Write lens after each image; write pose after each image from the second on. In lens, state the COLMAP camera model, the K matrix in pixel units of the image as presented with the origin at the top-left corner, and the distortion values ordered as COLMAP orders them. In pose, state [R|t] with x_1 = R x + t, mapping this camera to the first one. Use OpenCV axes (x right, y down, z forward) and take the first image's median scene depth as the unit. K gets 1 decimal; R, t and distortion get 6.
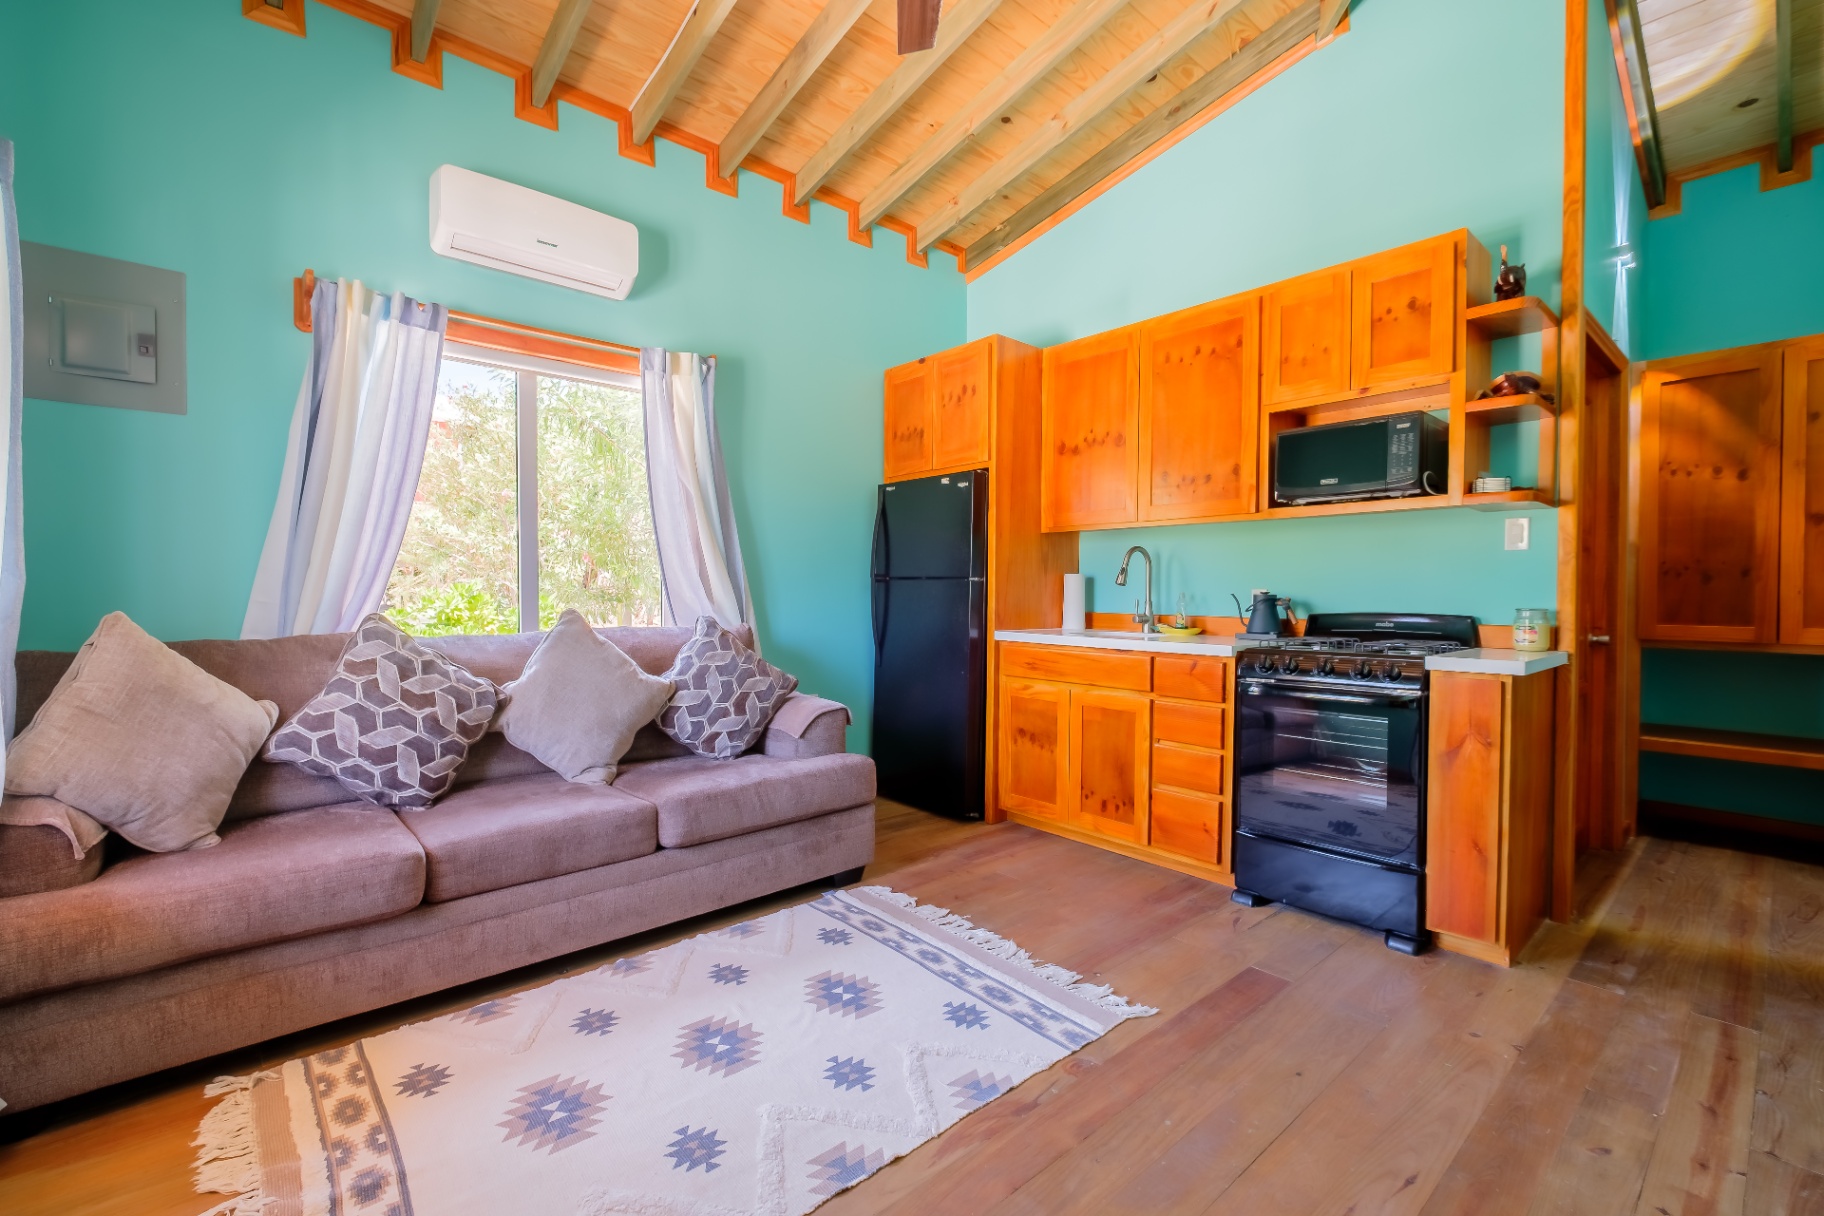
lens RADIAL K [[789.5, 0, 910.3], [0, 789.5, 609.8], [0, 0, 1]] dist [-0.004693, -0.001189]
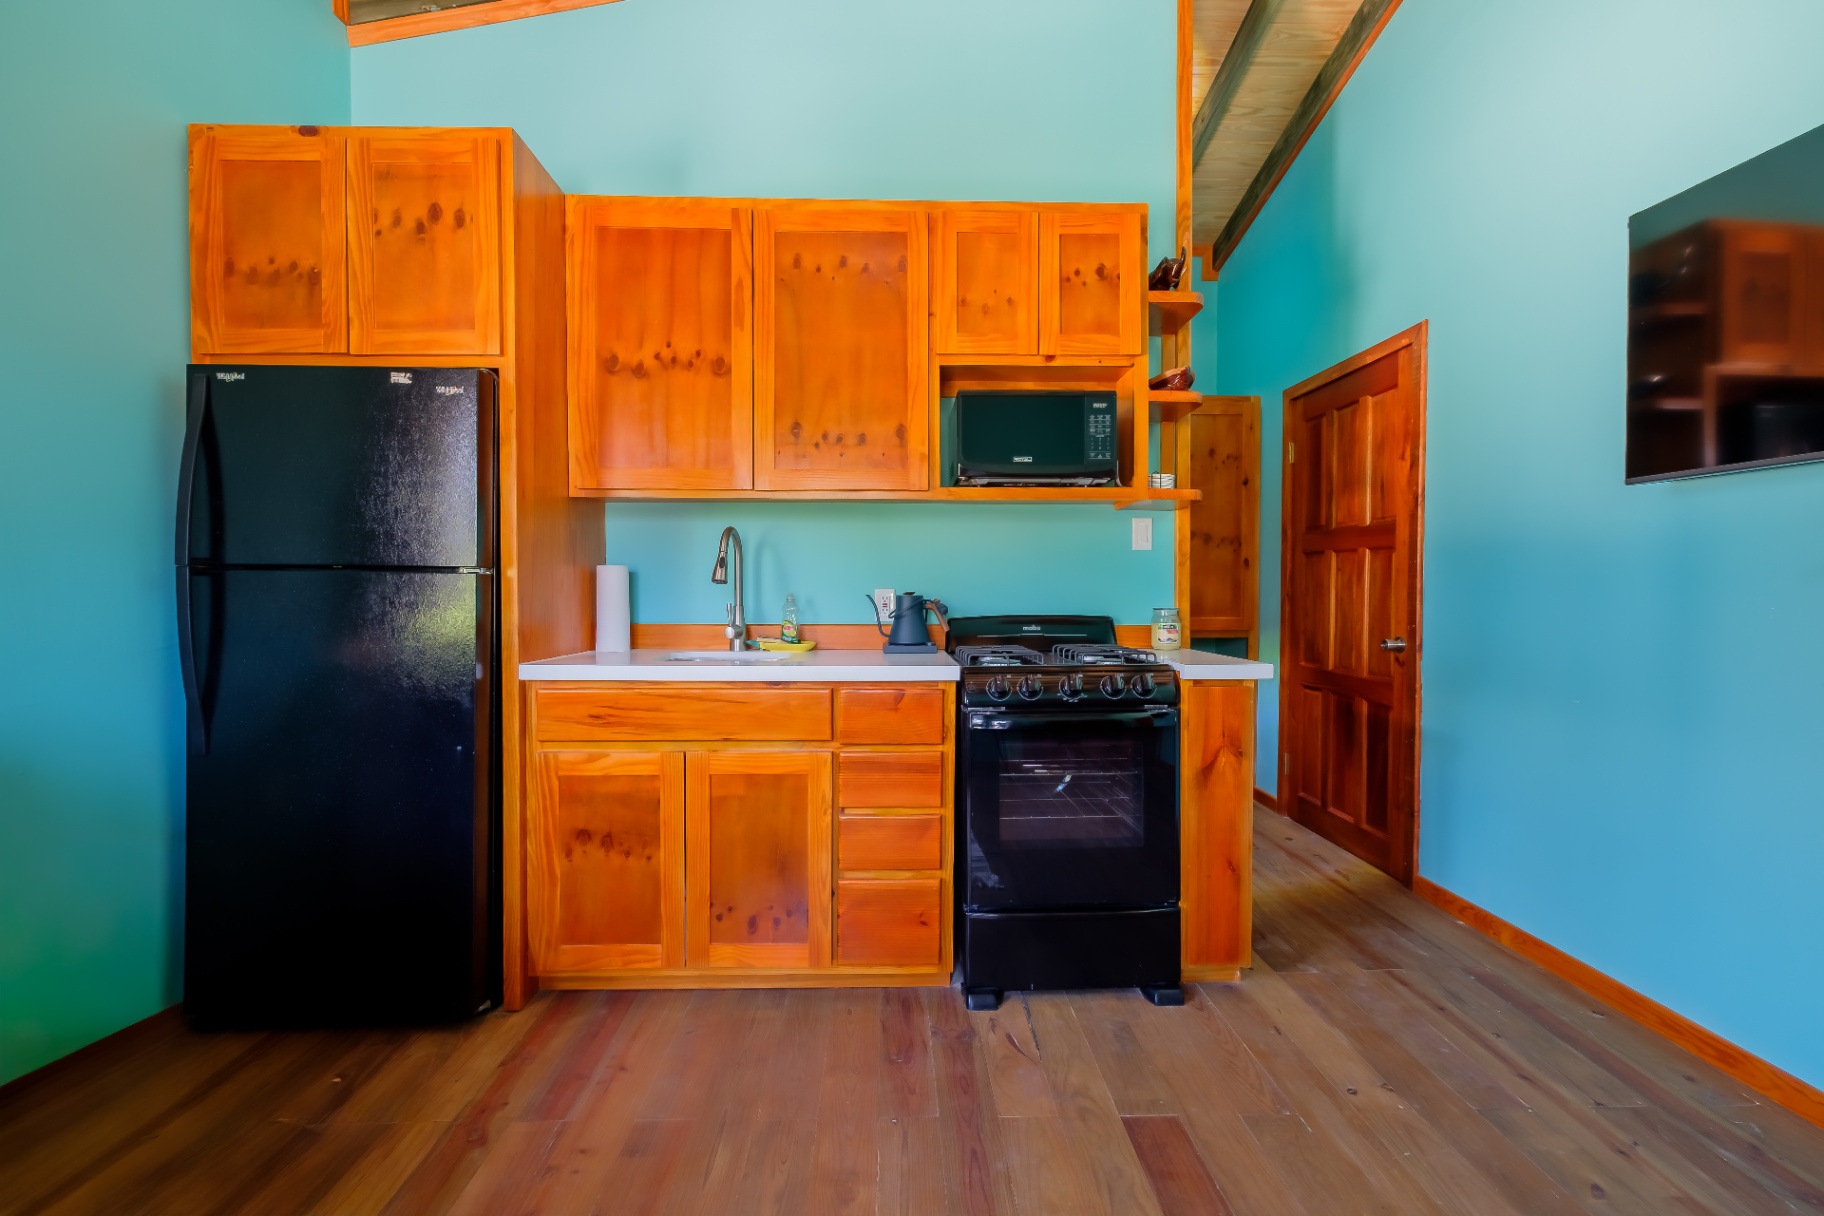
lens RADIAL K [[789.5, 0, 910.3], [0, 789.5, 609.8], [0, 0, 1]] dist [-0.004693, -0.001189]
pose [[0.636578, -0.021731, 0.770906, -0.187640], [0.019831, 0.999734, 0.011806, -0.016386], [-0.770957, 0.007772, 0.636839, 0.556521]]
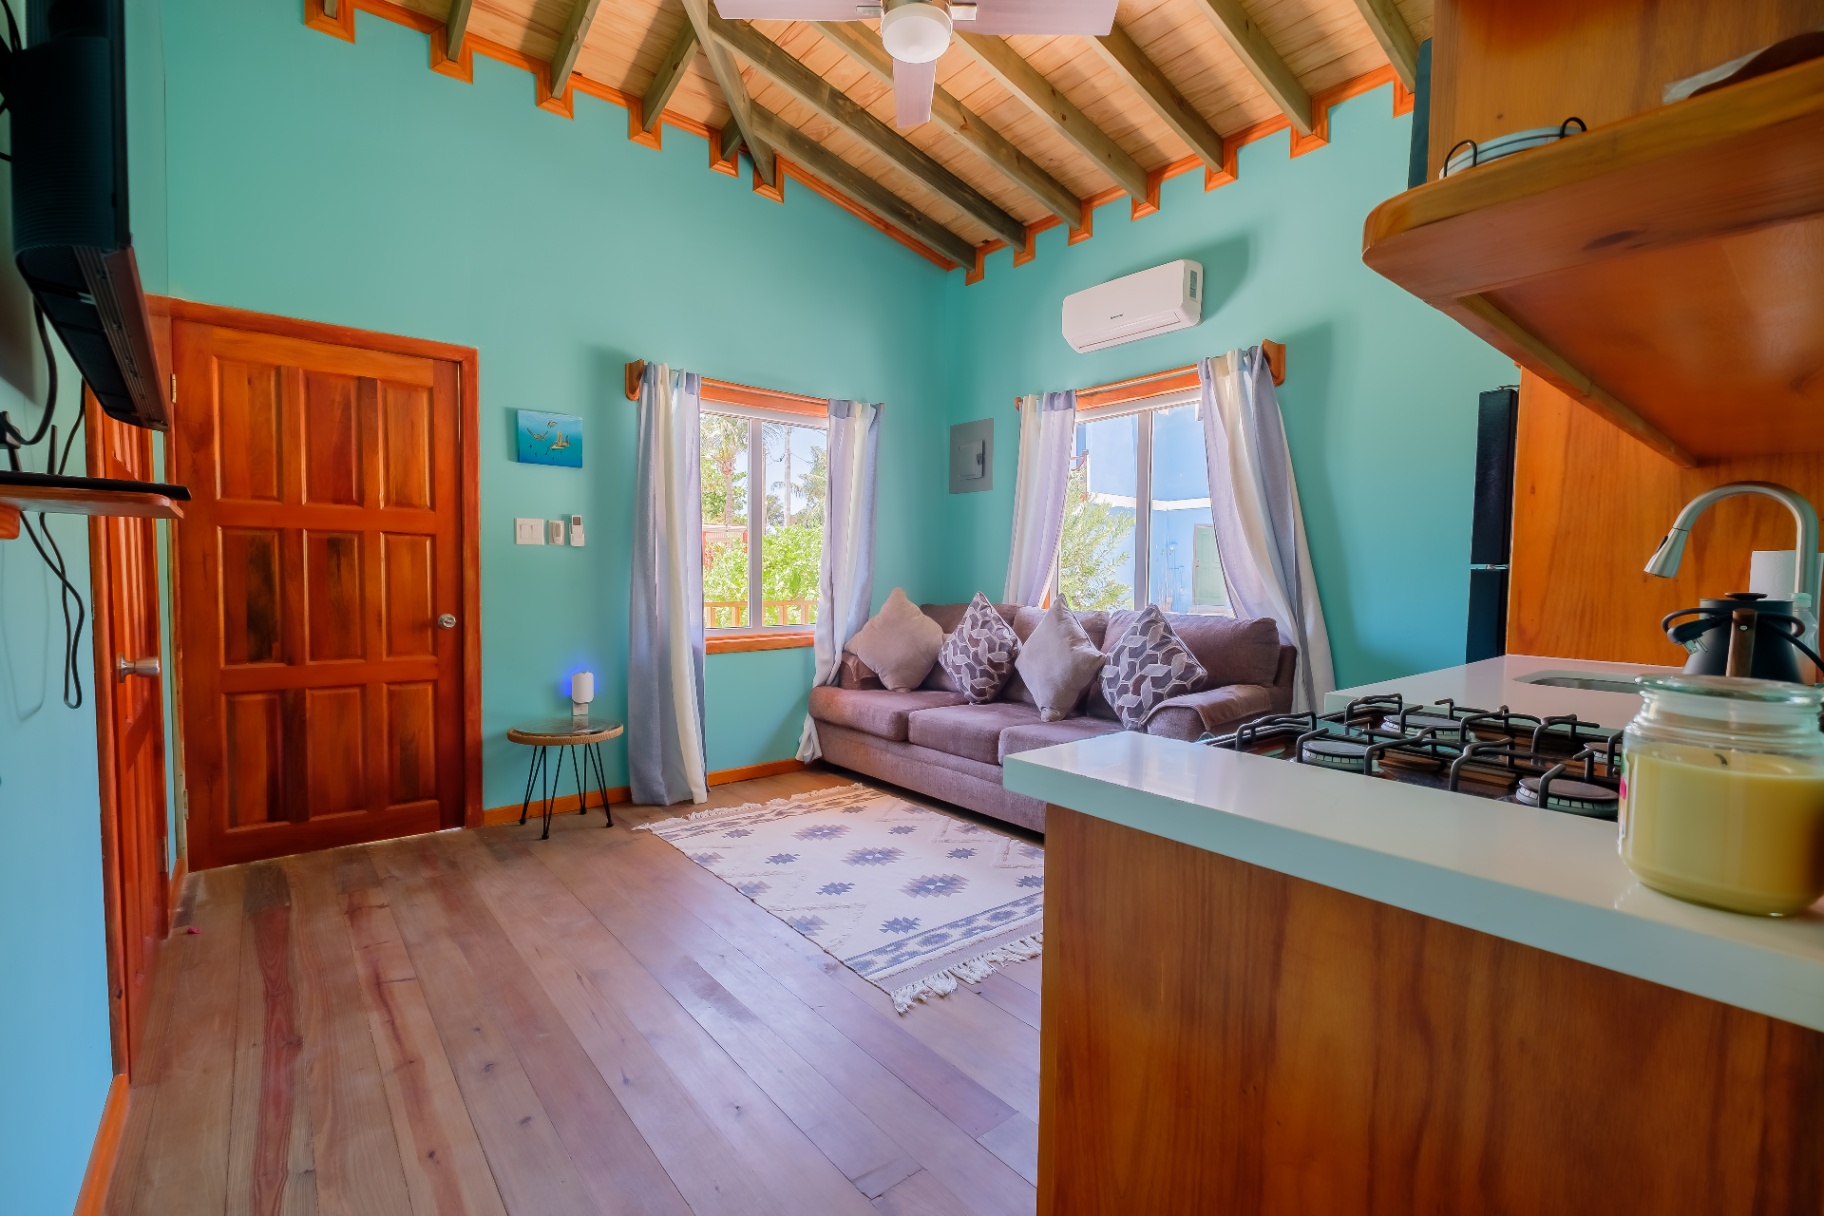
lens RADIAL K [[789.5, 0, 910.3], [0, 789.5, 609.8], [0, 0, 1]] dist [-0.004693, -0.001189]
pose [[-0.032068, 0.039083, -0.998721, 0.907391], [-0.035958, 0.998543, 0.040230, -0.017601], [0.998839, 0.037202, -0.030615, 0.735404]]
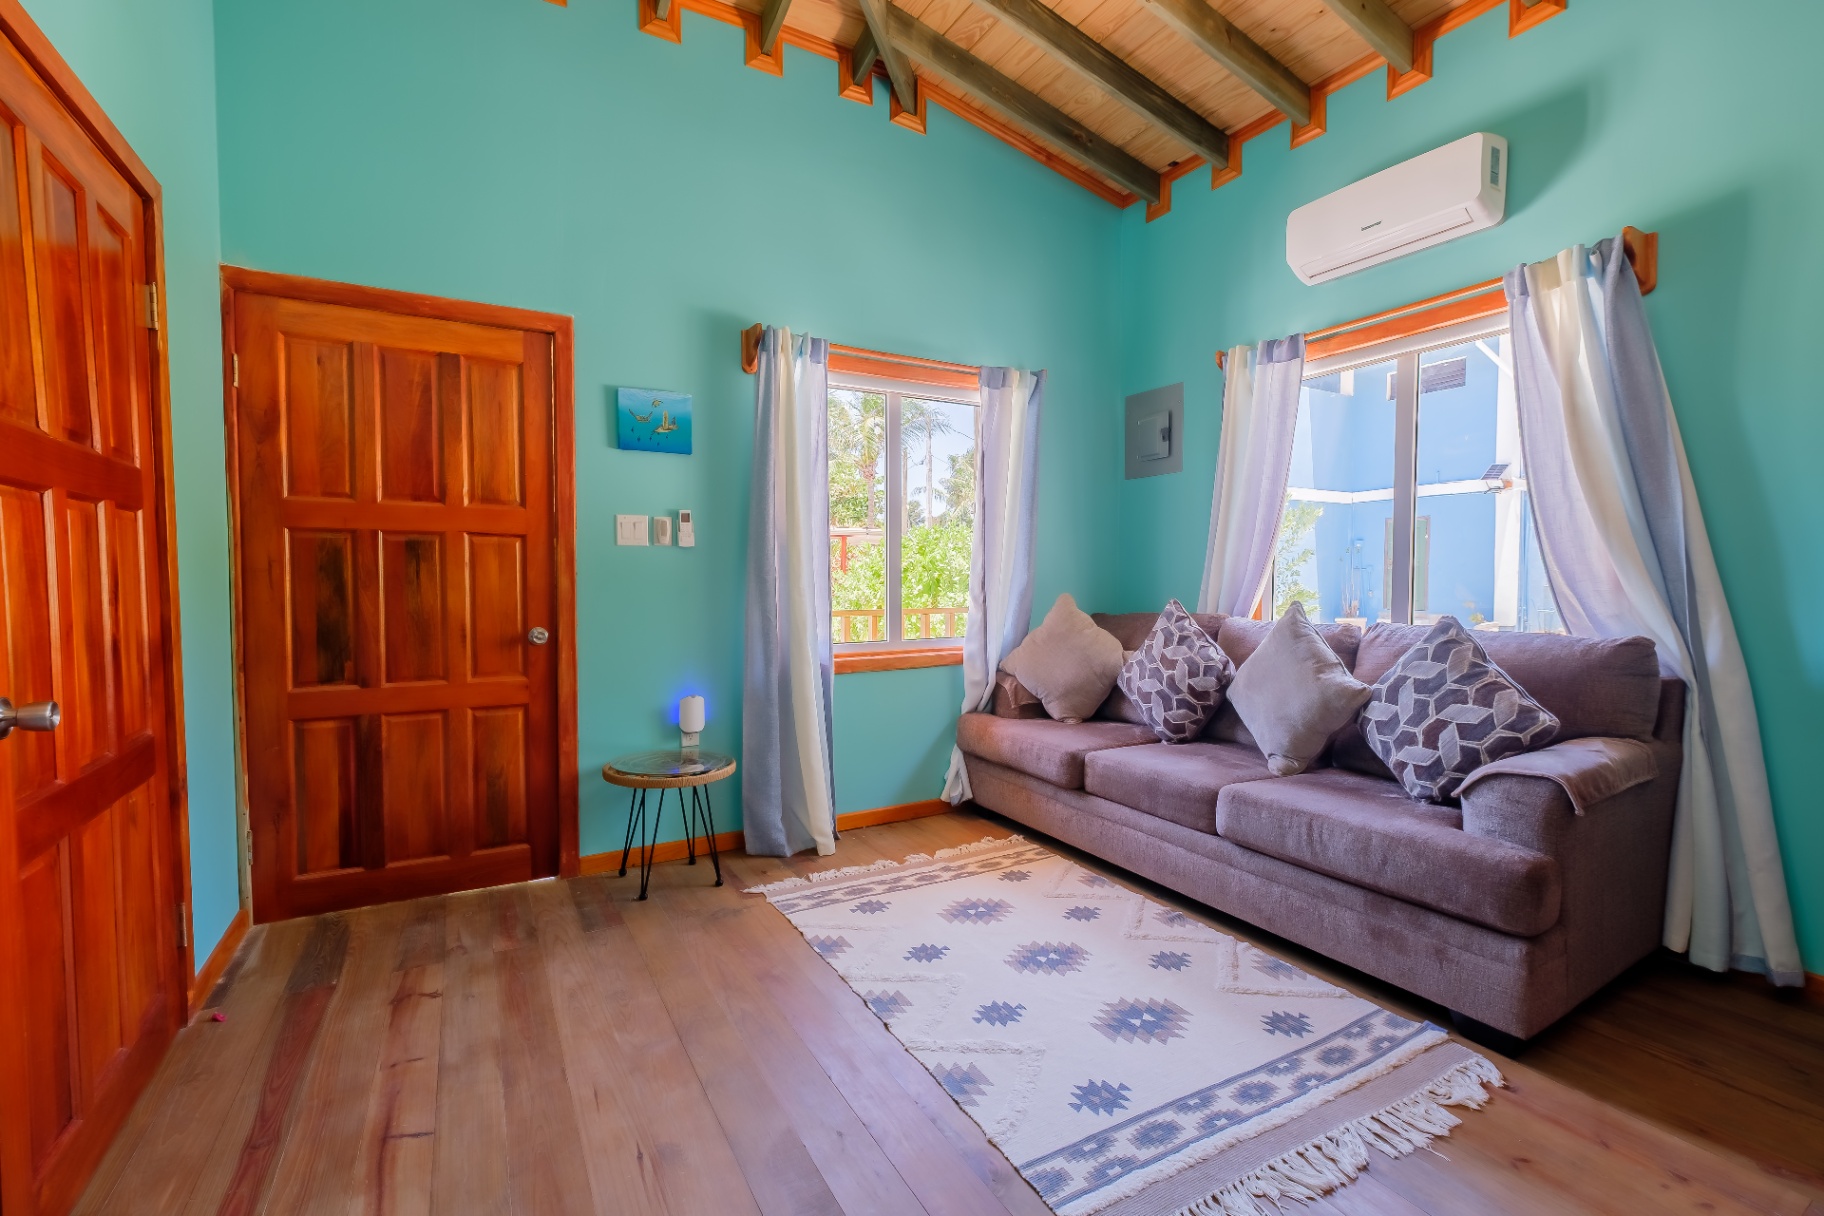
lens RADIAL K [[789.5, 0, 910.3], [0, 789.5, 609.8], [0, 0, 1]] dist [-0.004693, -0.001189]
pose [[-0.207965, 0.034534, -0.977527, 0.641026], [-0.027959, 0.998758, 0.041232, -0.016880], [0.977737, 0.035906, -0.206741, 0.680989]]
